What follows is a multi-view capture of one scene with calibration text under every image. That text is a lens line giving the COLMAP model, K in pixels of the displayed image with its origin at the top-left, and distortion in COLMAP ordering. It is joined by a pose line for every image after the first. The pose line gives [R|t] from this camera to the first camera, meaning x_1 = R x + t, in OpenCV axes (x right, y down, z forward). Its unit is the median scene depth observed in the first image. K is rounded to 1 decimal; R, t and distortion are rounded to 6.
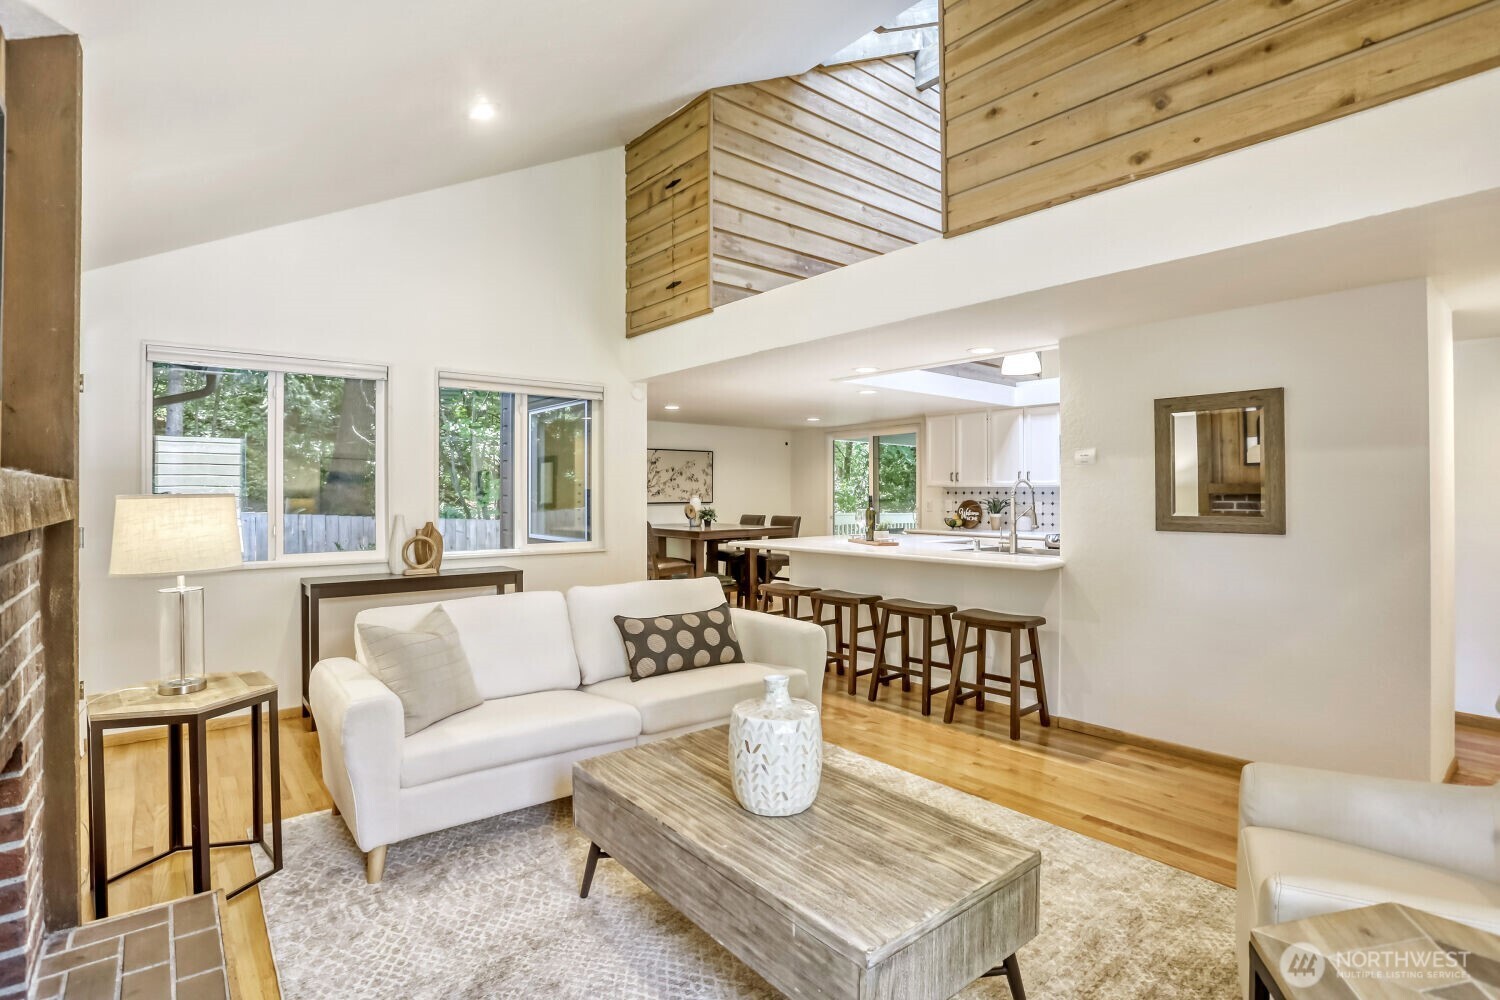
lens RADIAL K [[725.2, 0, 743.3], [0, 725.2, 497.6], [0, 0, 1]] dist [-0.002228, -0.000218]
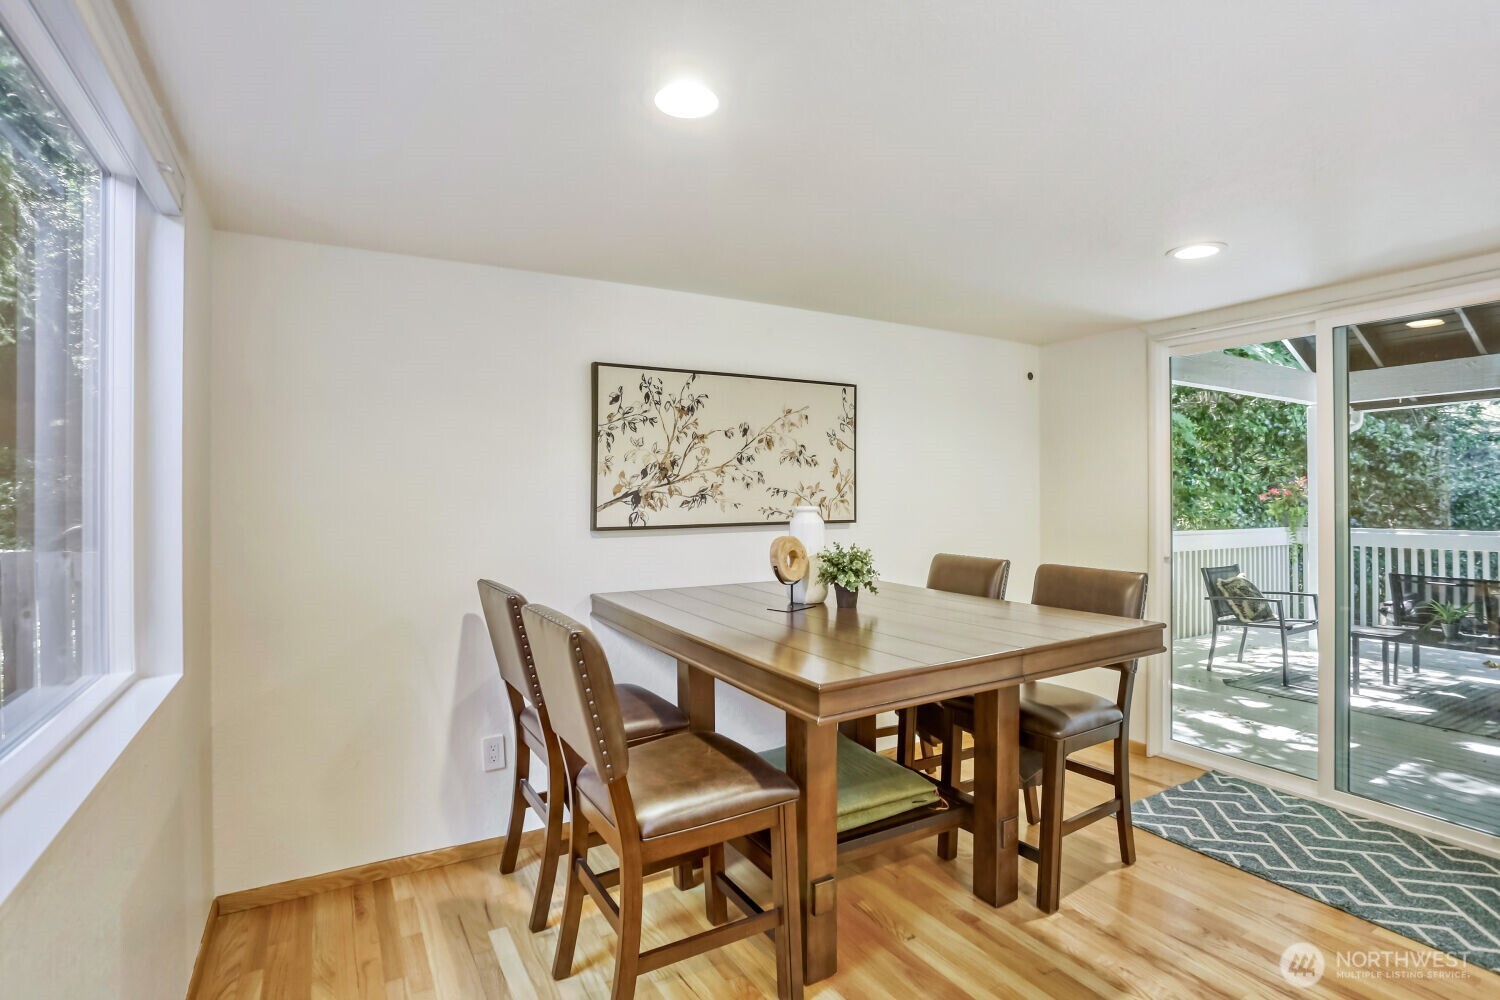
lens RADIAL K [[720.0, 0, 751.4], [0, 720.0, 487.3], [0, 0, 1]] dist [-0.018477, 0.003292]
pose [[0.987088, -0.004985, -0.160102, -0.037720], [0.003592, 0.999953, -0.008989, -0.007998], [0.160139, 0.008298, 0.987060, 0.653988]]
